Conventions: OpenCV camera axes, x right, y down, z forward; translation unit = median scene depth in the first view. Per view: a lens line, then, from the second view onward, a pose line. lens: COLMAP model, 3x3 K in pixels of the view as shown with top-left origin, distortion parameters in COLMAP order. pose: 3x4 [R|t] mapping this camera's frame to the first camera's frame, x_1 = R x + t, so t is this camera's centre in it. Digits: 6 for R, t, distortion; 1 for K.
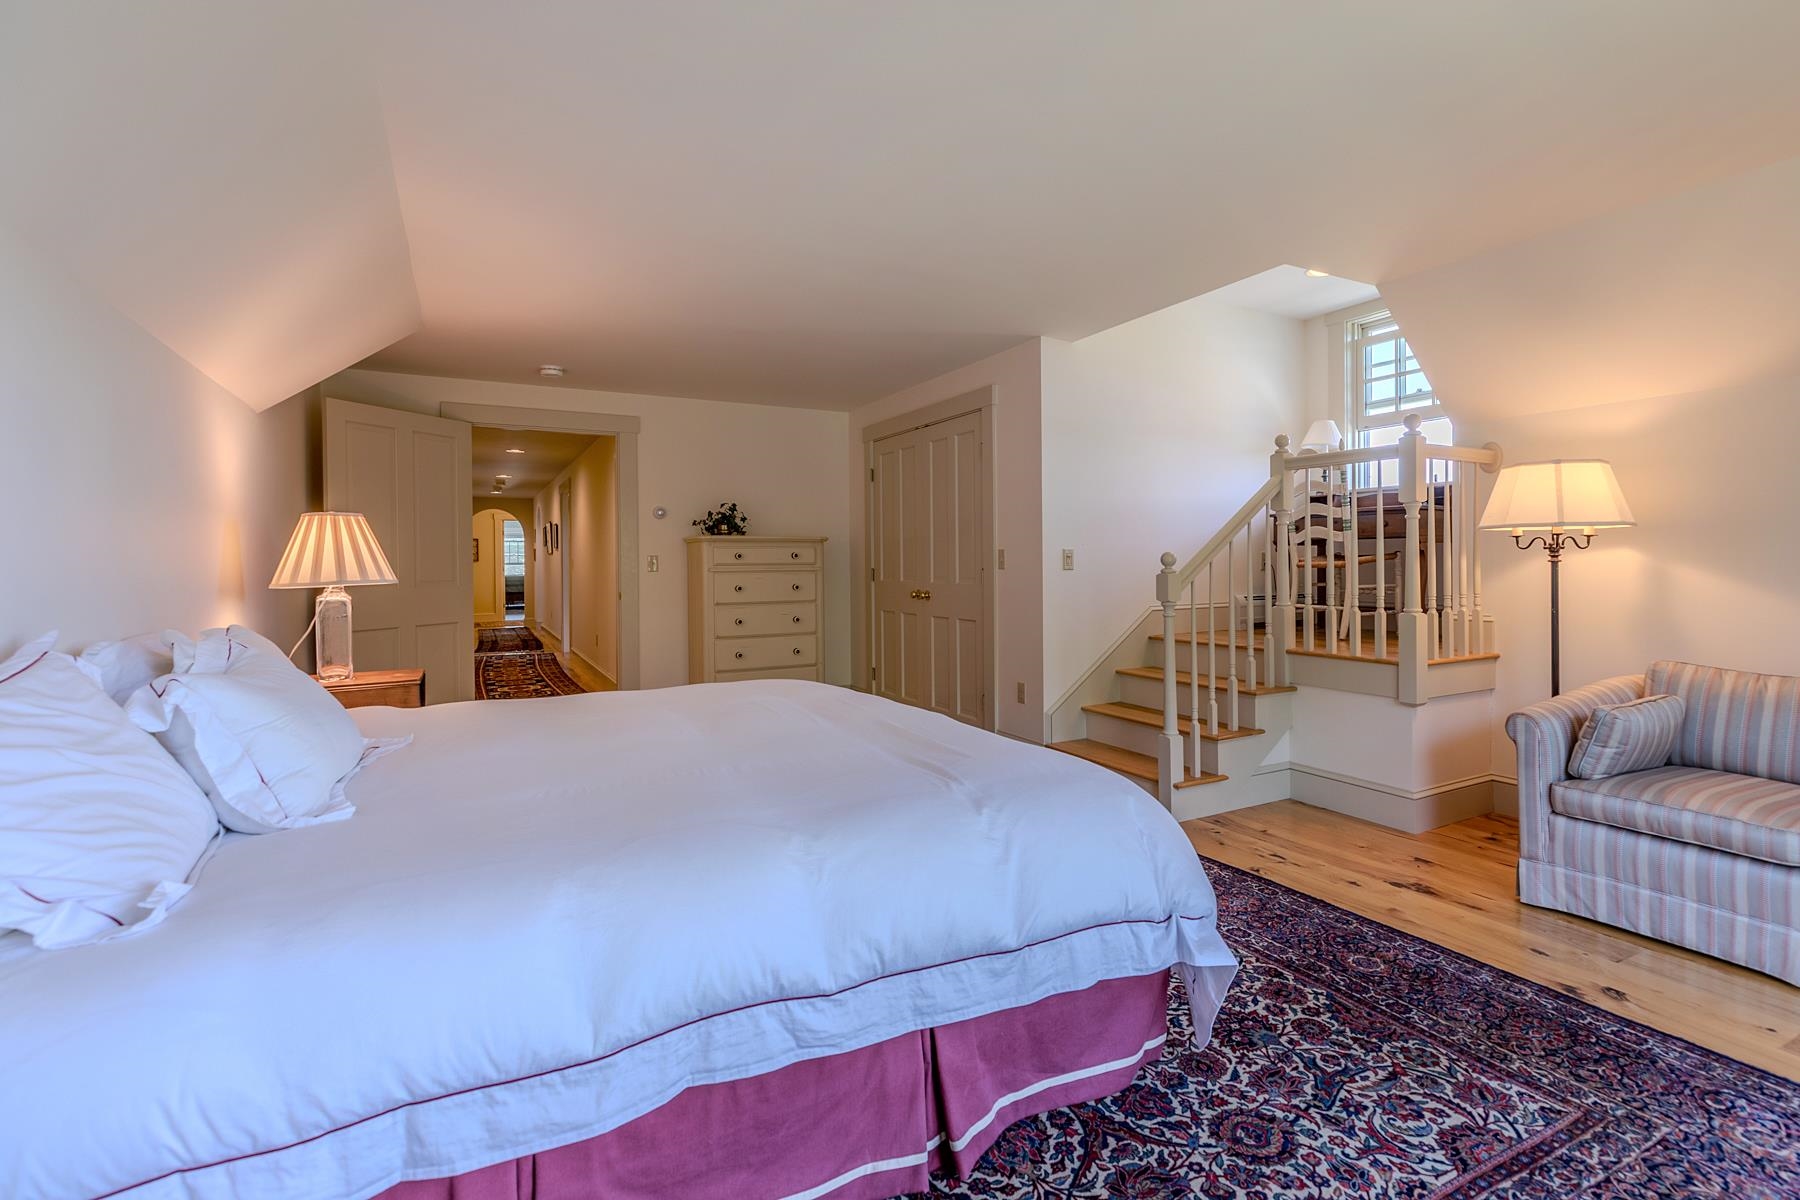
lens RADIAL K [[826.1, 0, 894.8], [0, 826.1, 603.1], [0, 0, 1]] dist [0.011932, 0.000364]
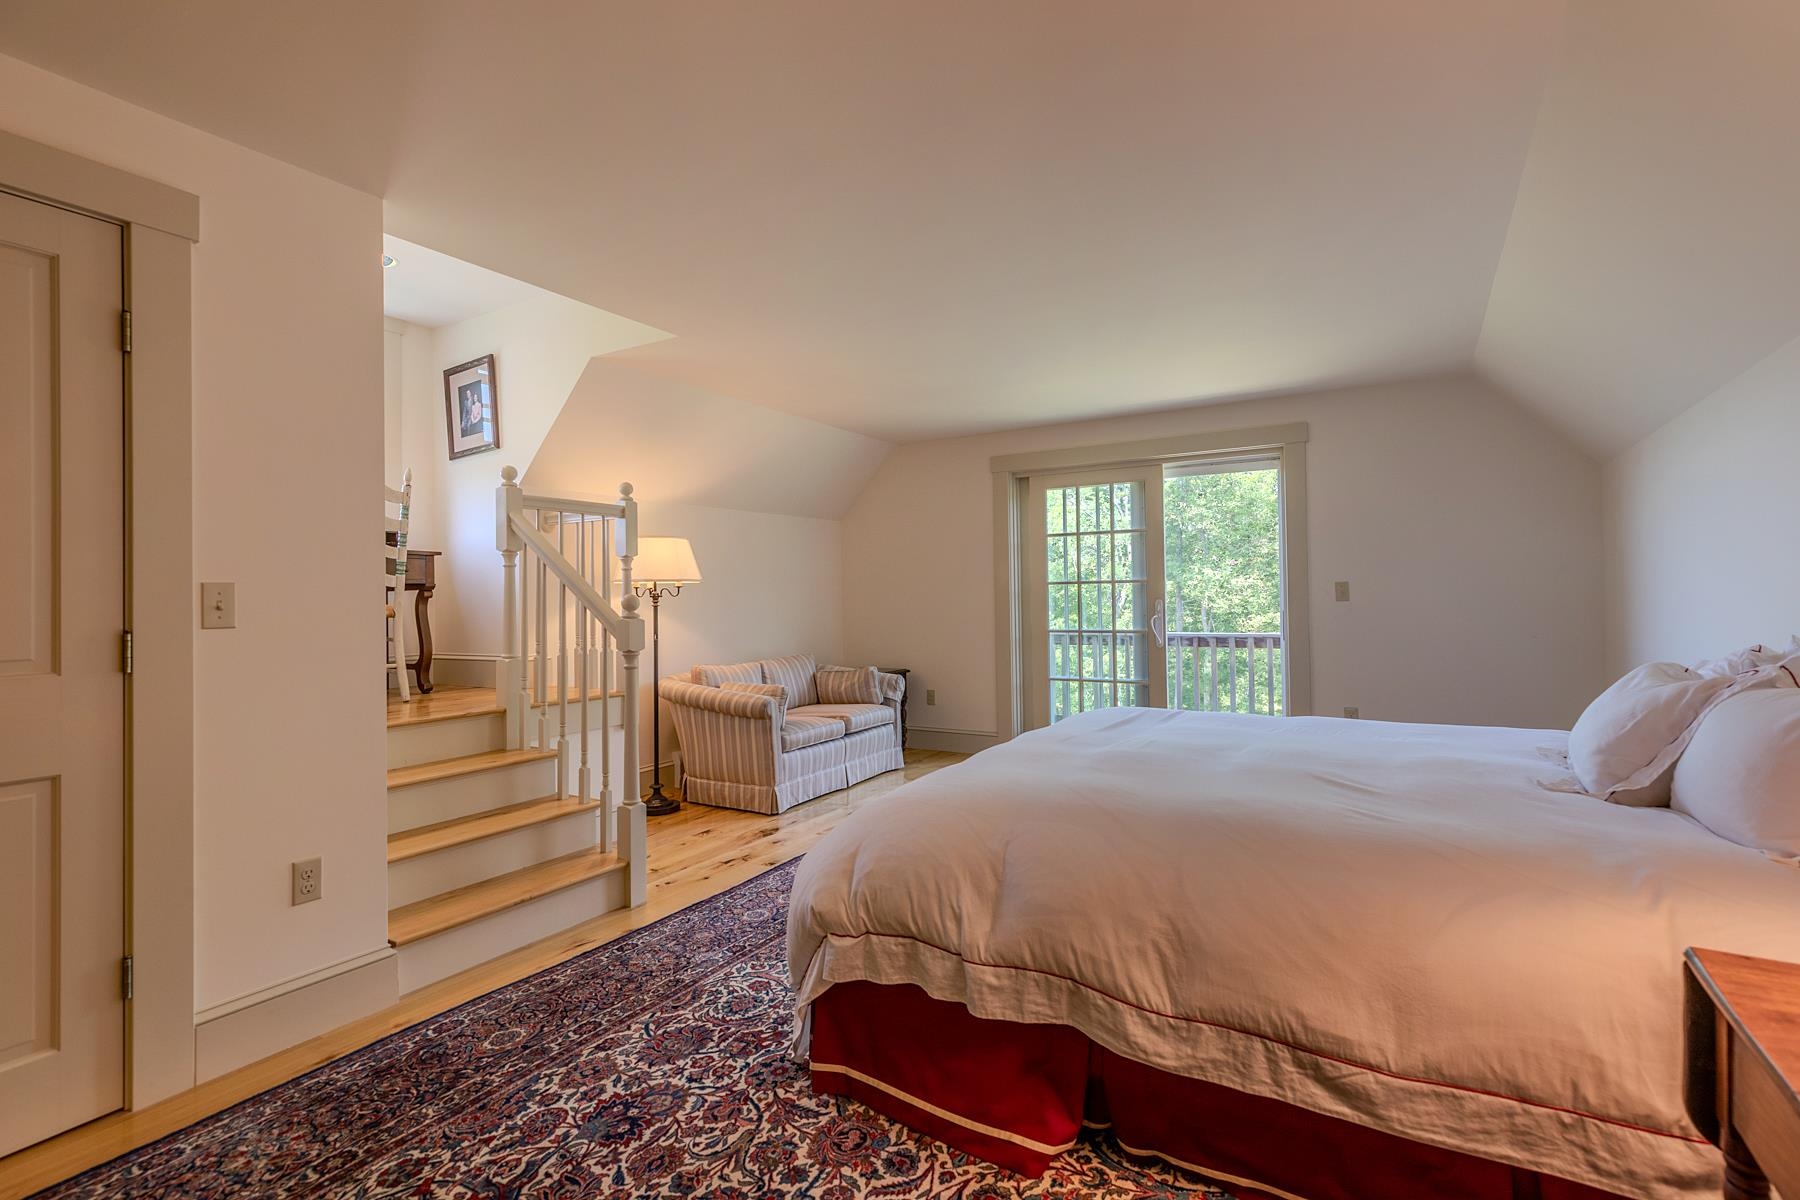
lens RADIAL K [[826.1, 0, 894.8], [0, 826.1, 603.1], [0, 0, 1]] dist [0.011932, 0.000364]
pose [[-0.504465, 0.011747, 0.863352, -0.645759], [0.062658, 0.997769, 0.023036, -0.062314], [-0.861155, 0.065717, -0.504076, 1.362316]]
